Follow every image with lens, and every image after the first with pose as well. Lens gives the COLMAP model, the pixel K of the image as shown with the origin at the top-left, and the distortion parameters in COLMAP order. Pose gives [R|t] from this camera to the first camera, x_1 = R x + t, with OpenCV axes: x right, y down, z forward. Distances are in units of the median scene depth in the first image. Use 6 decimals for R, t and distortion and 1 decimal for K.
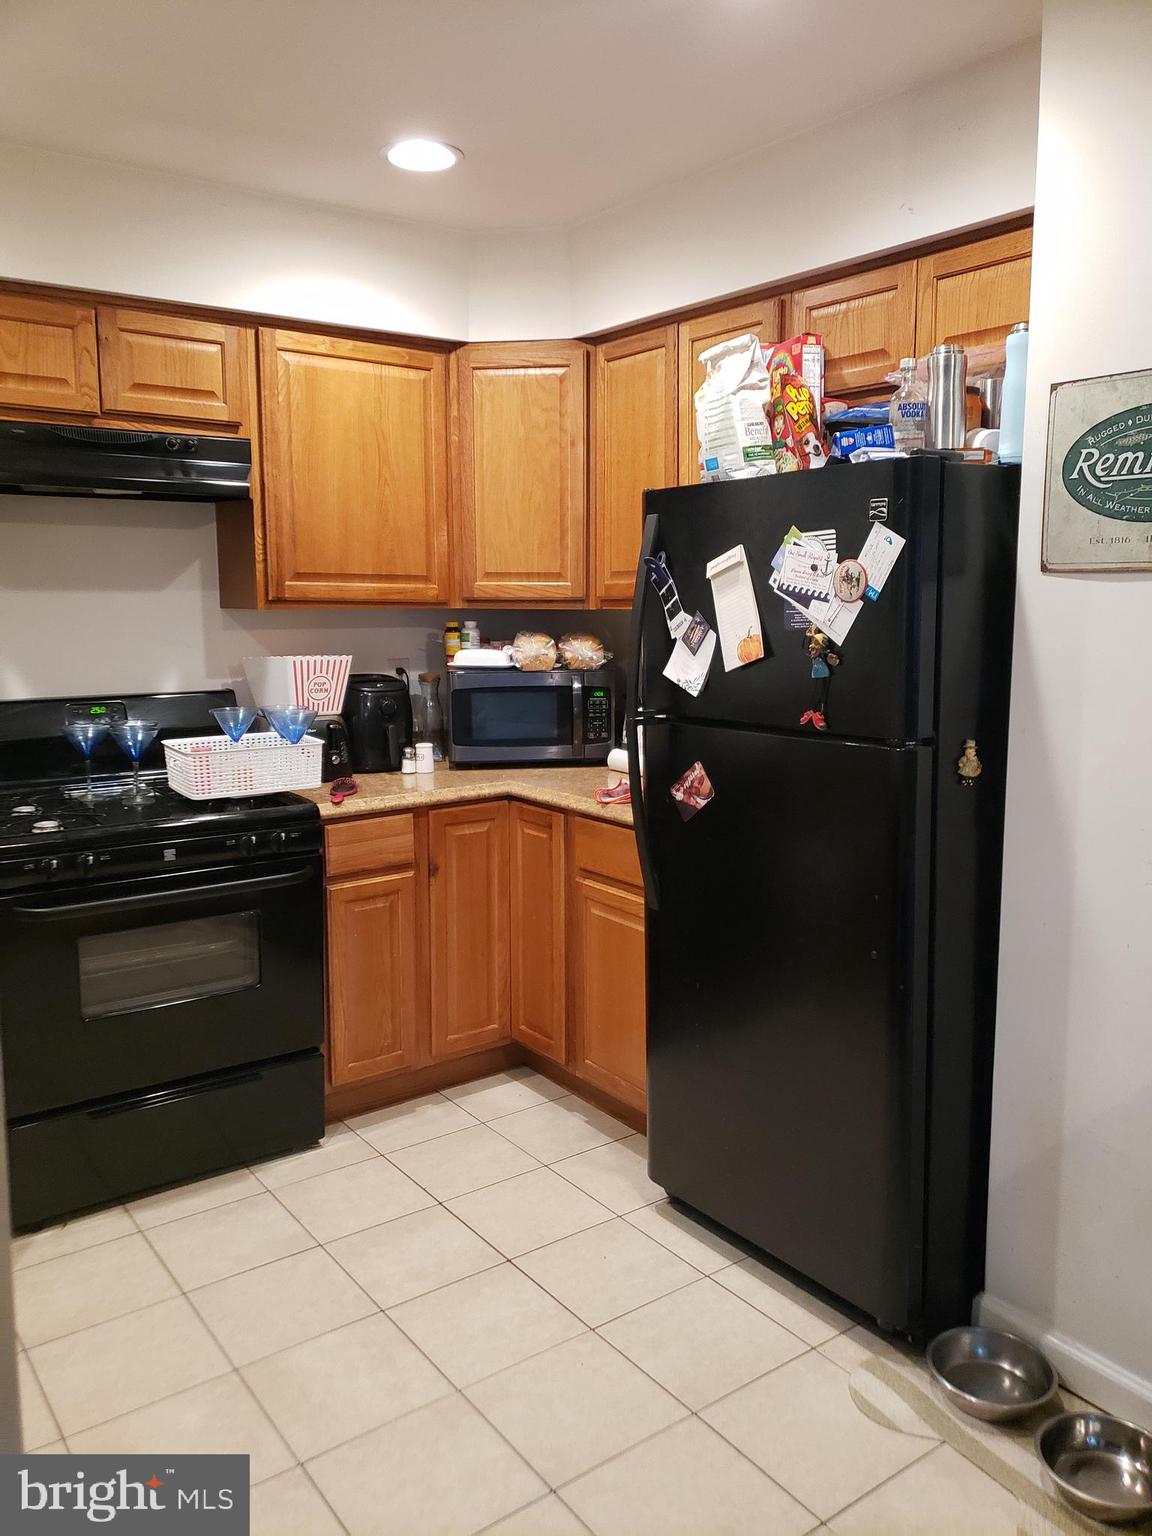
lens RADIAL K [[1203.5, 0, 609.9], [0, 1203.5, 776.6], [0, 0, 1]] dist [0.122919, -0.218047]
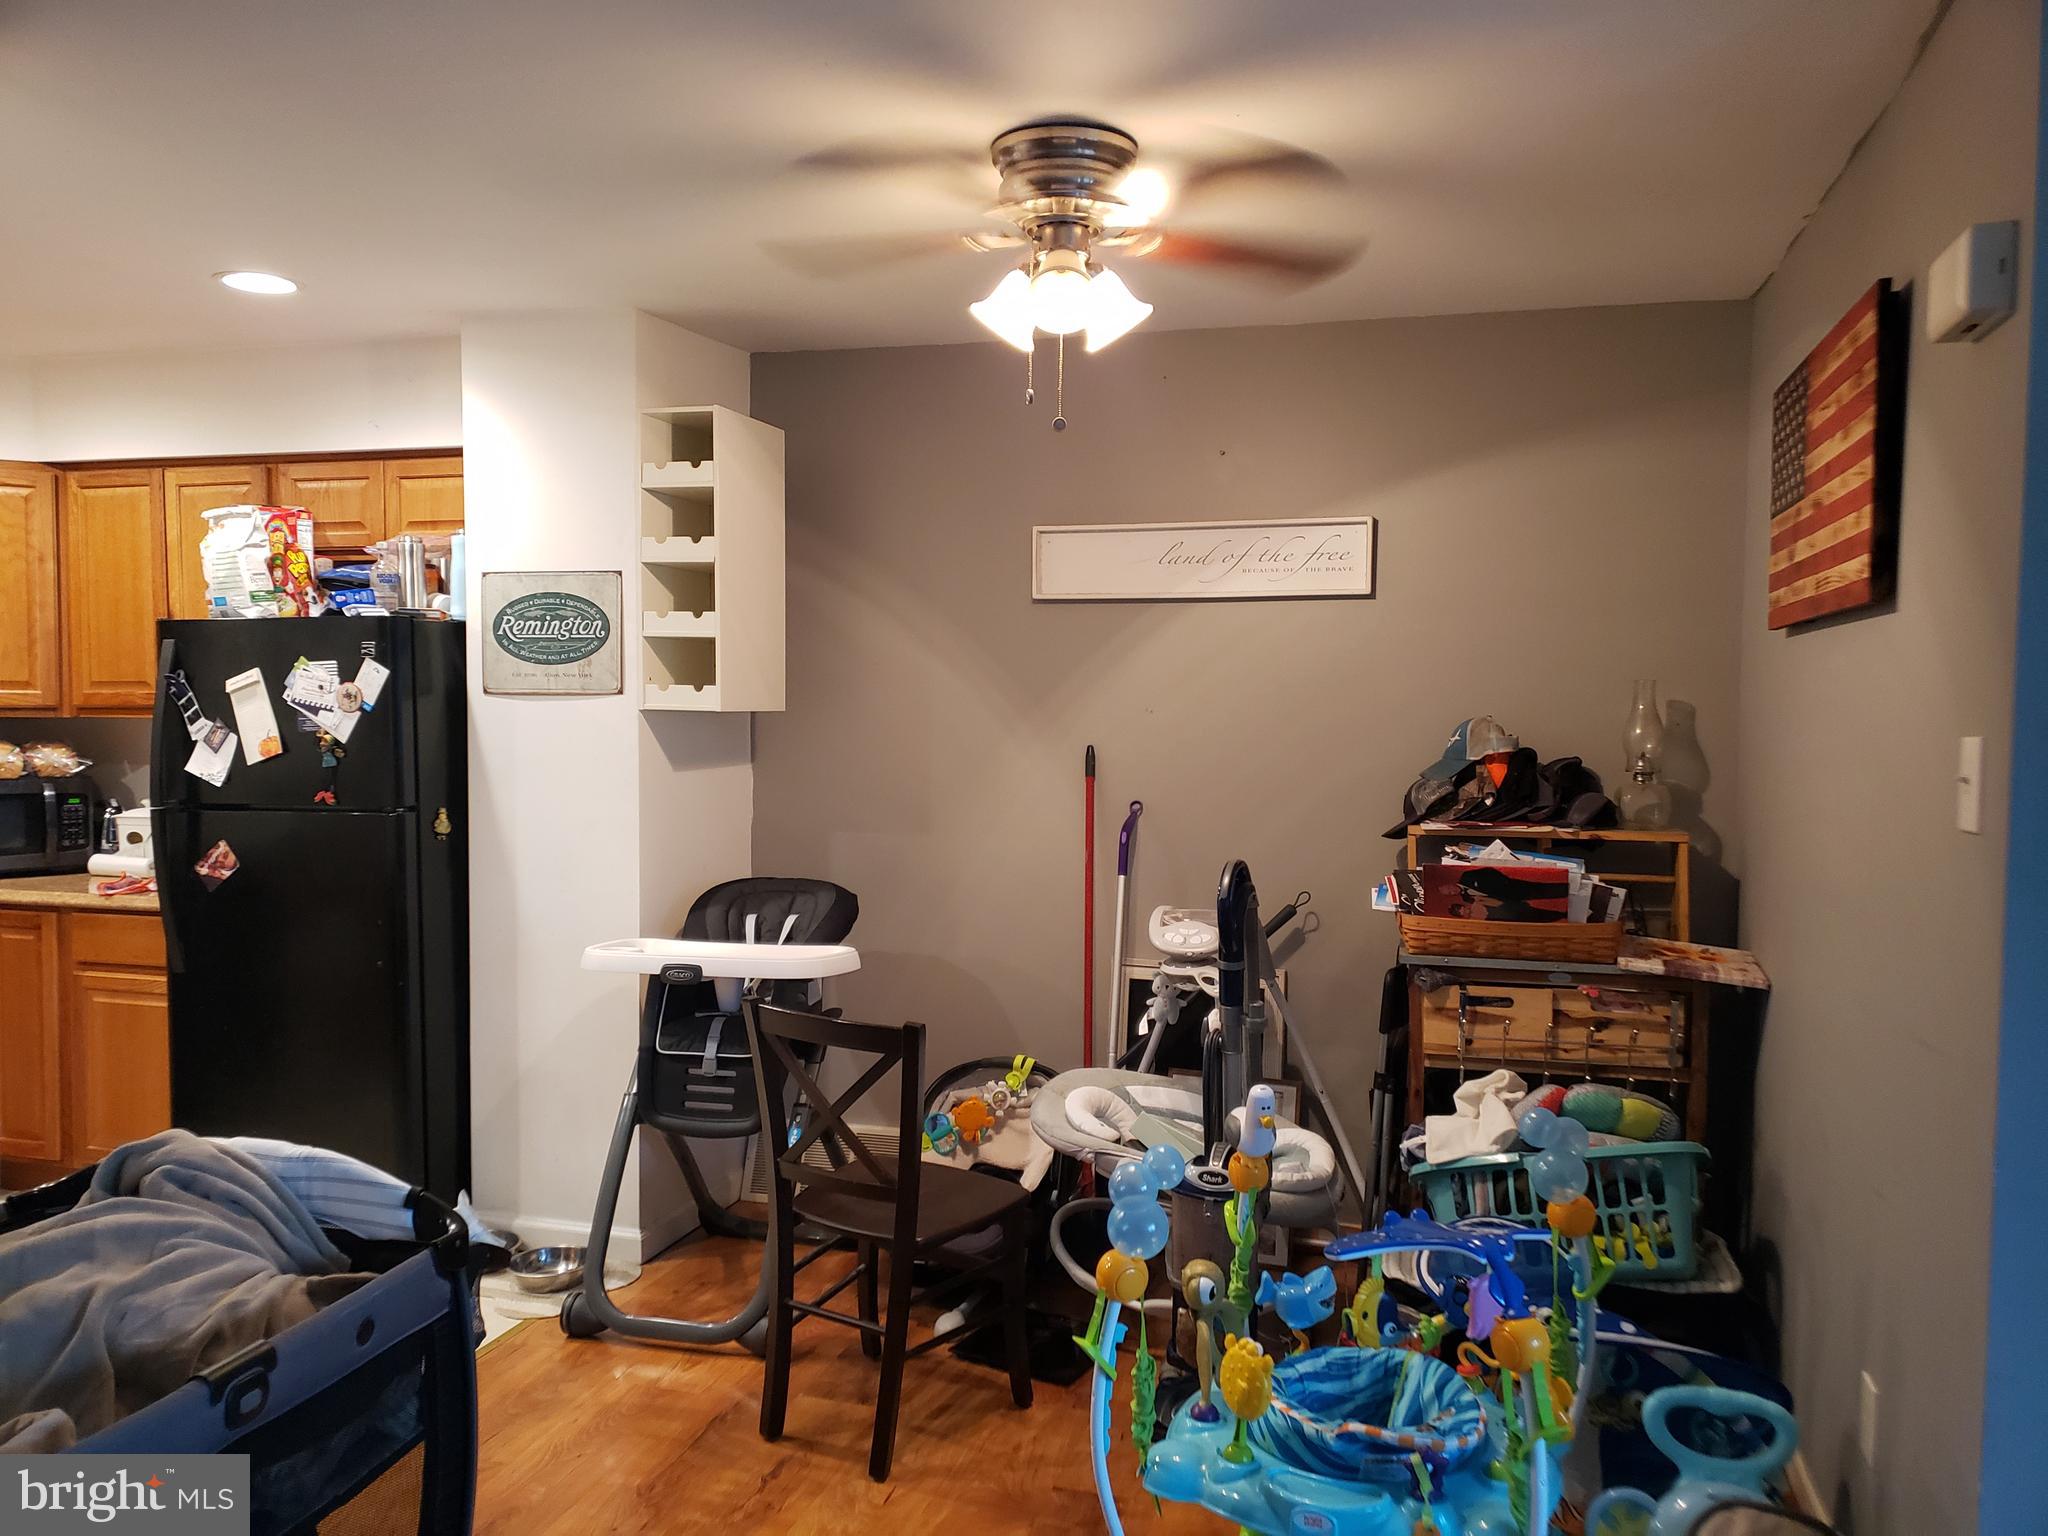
lens RADIAL K [[1586.8, 0, 1017.1], [0, 1586.8, 798.2], [0, 0, 1]] dist [-0.000515, 0.003619]
pose [[0.812912, -0.026807, 0.581769, -0.206299], [0.078829, 0.994812, -0.064310, 0.112274], [-0.577027, 0.098139, 0.810808, -0.775660]]
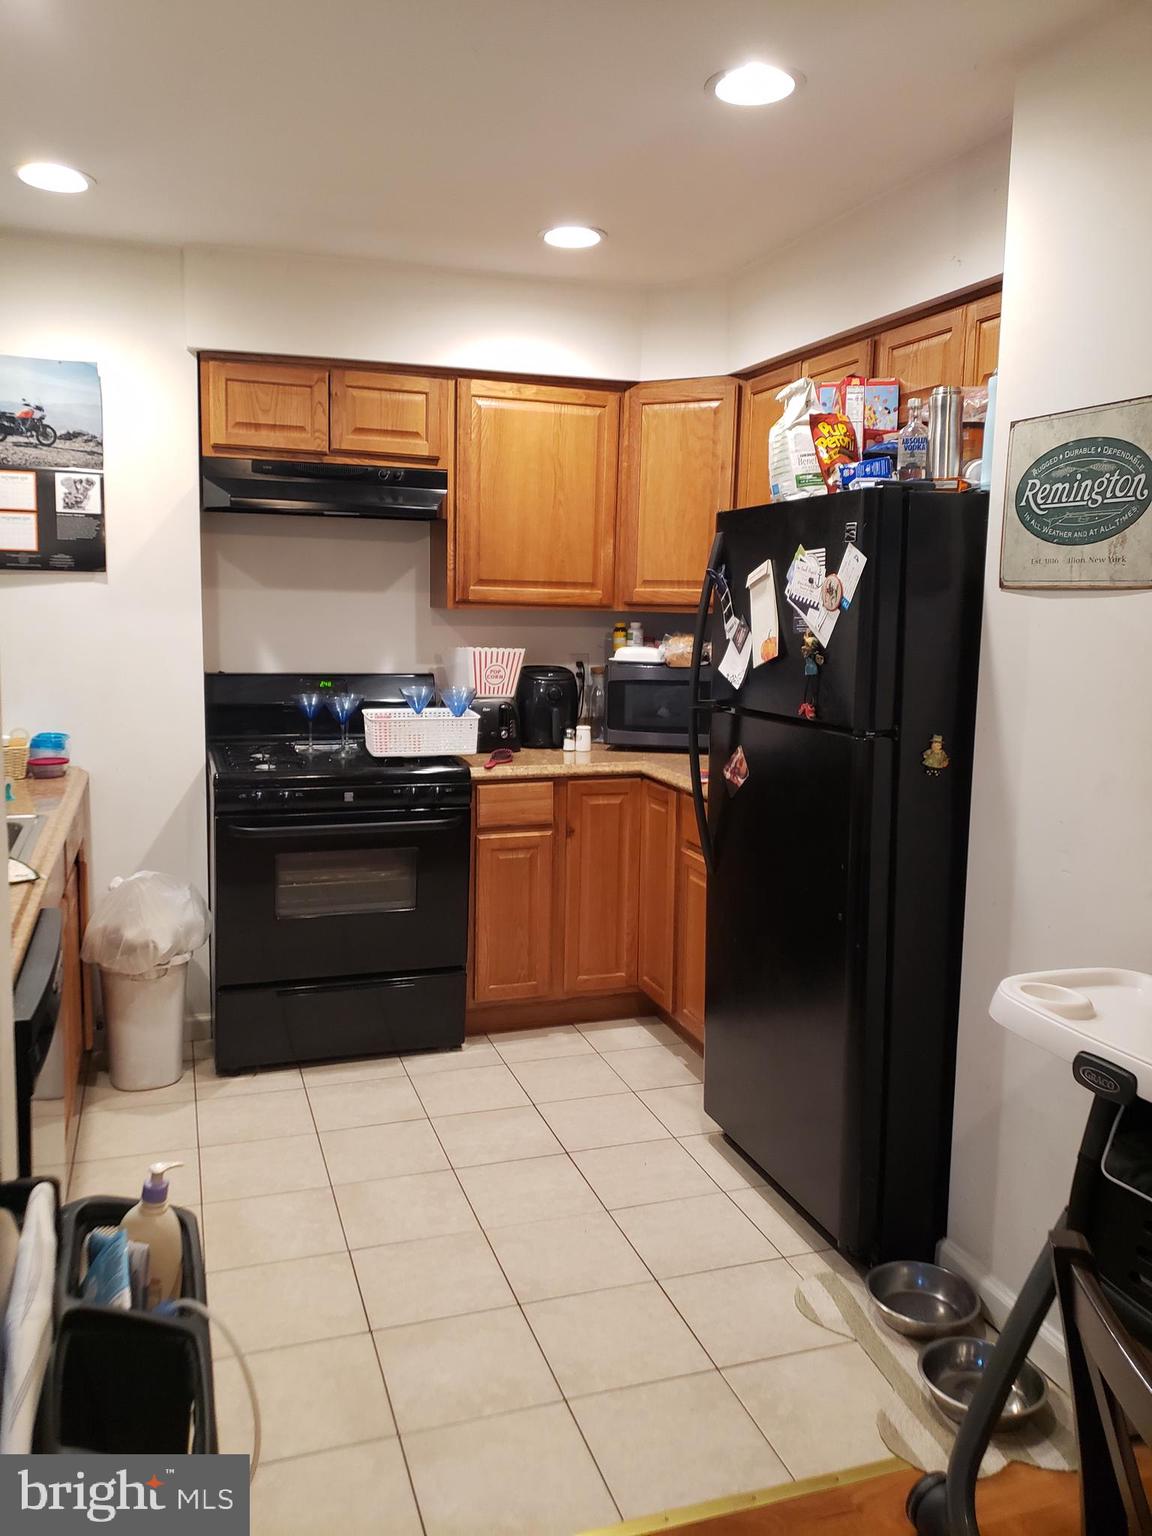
lens RADIAL K [[1197.9, 0, 576.0], [0, 1197.9, 768.0], [0, 0, 1]] dist [0.123725, -0.215596]
pose [[0.951181, 0.064401, -0.301841, 0.272218], [-0.067823, 0.997697, -0.000859, 0.020565], [0.301091, 0.021289, 0.953358, -0.147725]]
